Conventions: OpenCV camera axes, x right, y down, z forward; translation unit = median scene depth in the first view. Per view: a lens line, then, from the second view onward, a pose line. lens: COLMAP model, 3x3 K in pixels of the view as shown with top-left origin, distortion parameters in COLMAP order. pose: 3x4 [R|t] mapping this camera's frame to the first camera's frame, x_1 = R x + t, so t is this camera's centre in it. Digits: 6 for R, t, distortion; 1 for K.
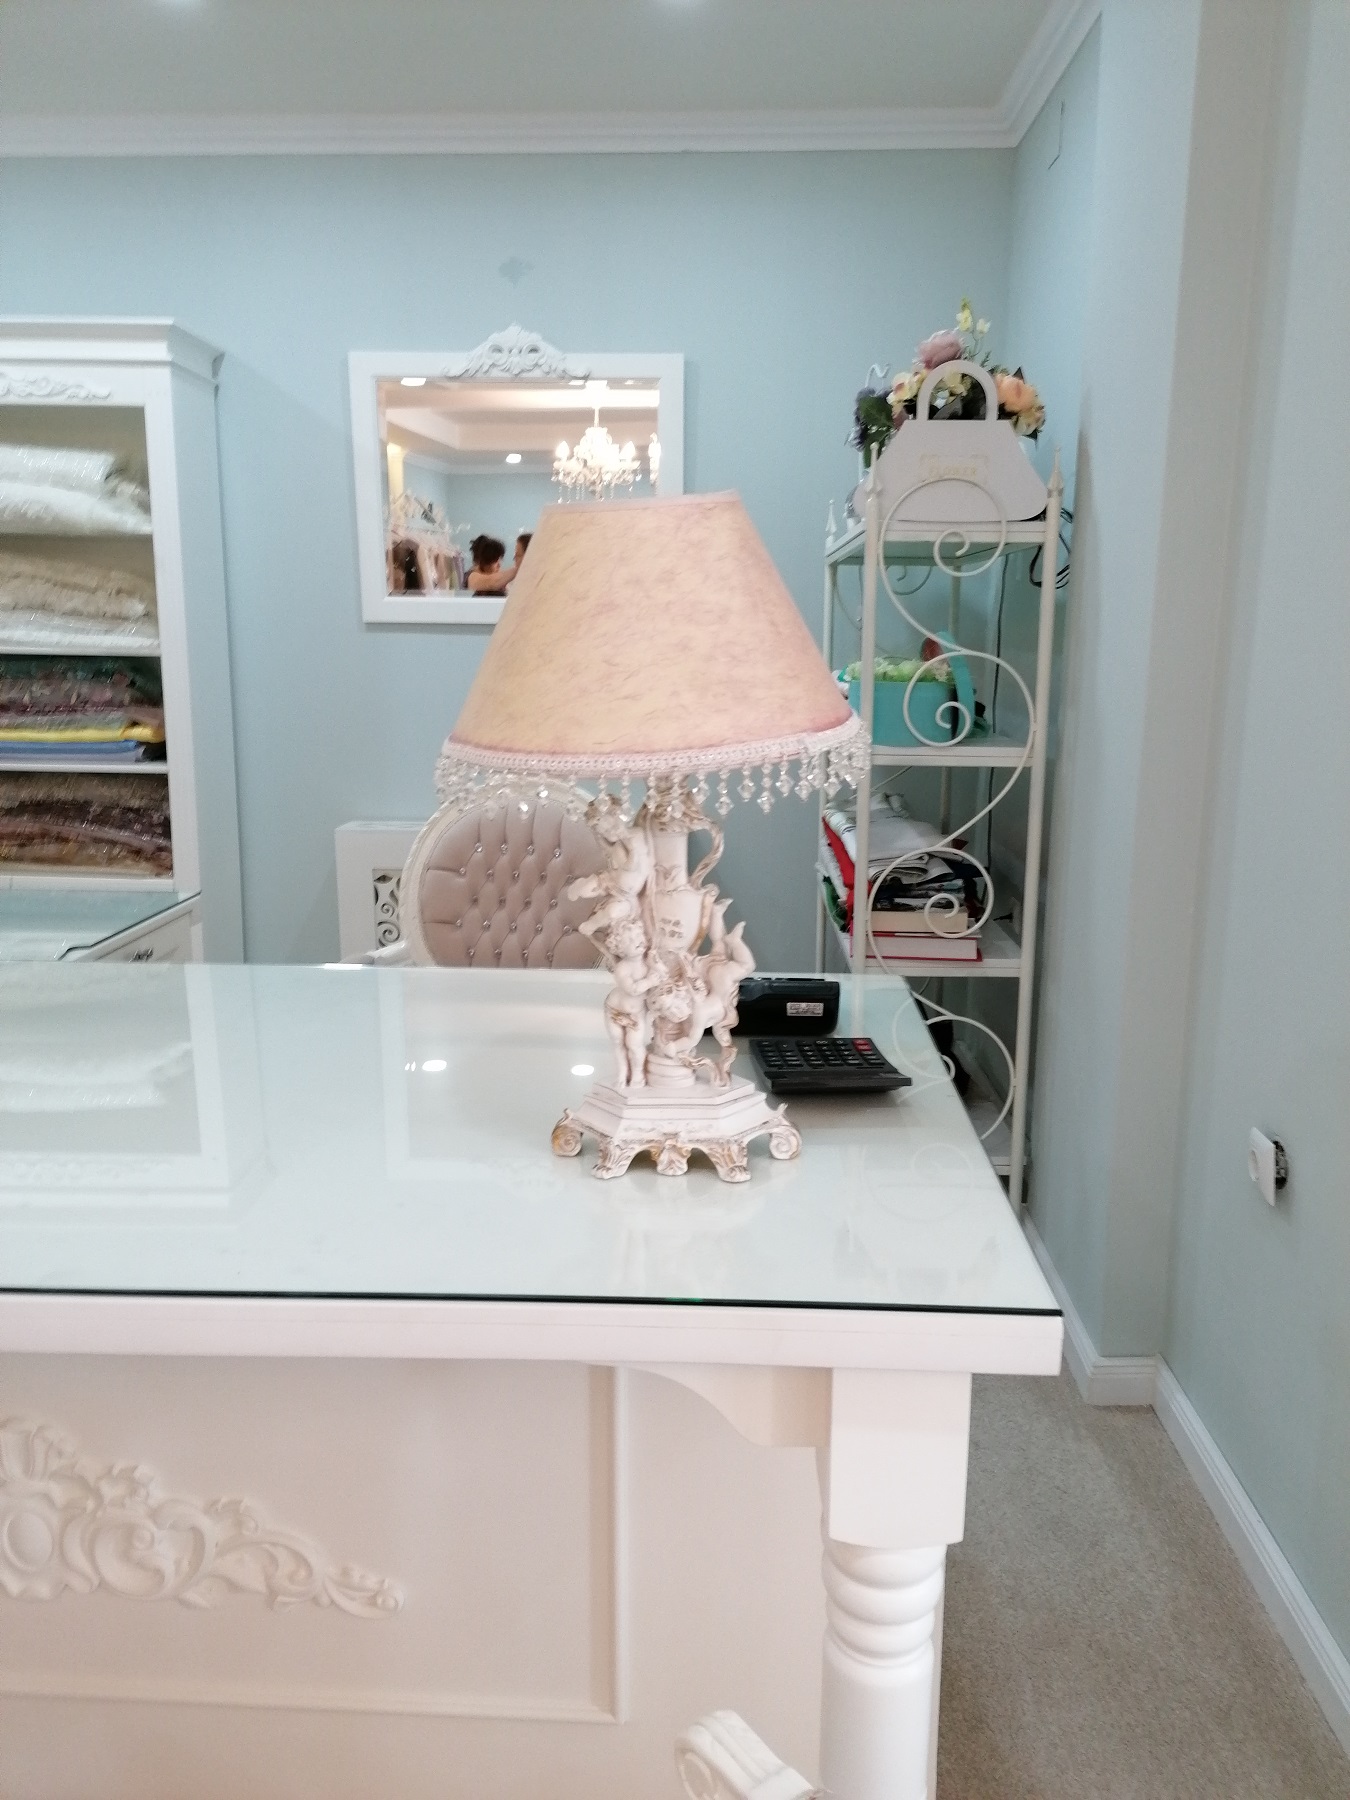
lens RADIAL K [[1327.9, 0, 676.3], [0, 1327.9, 896.1], [0, 0, 1]] dist [0.083170, -0.093576]
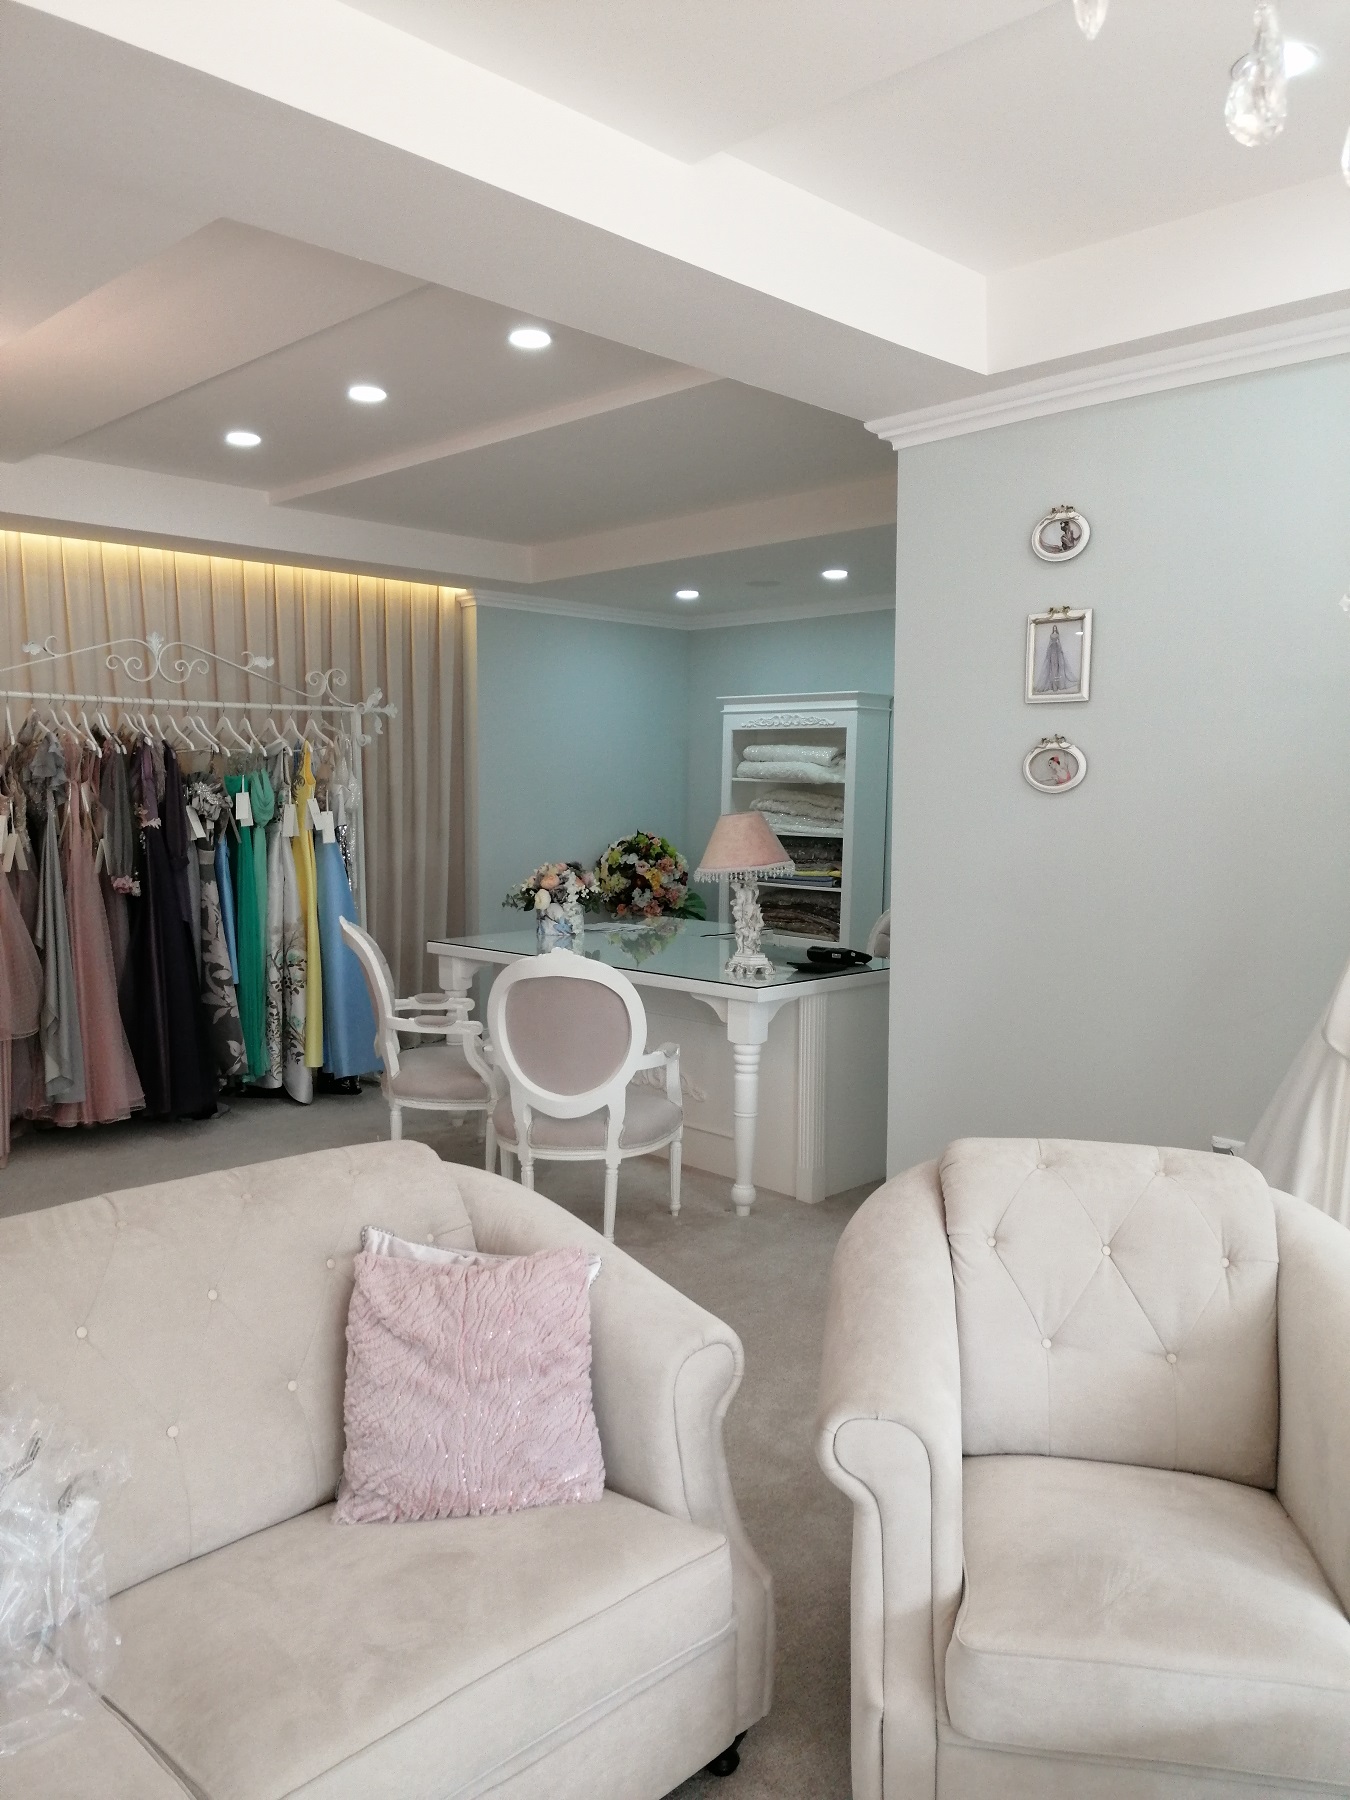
lens RADIAL K [[1327.9, 0, 675.1], [0, 1327.9, 904.8], [0, 0, 1]] dist [0.083170, -0.093576]
pose [[0.729685, 0.057979, -0.681321, 0.862449], [-0.135455, 0.988909, -0.060916, 0.091233], [0.670232, 0.136738, 0.729446, -0.706304]]
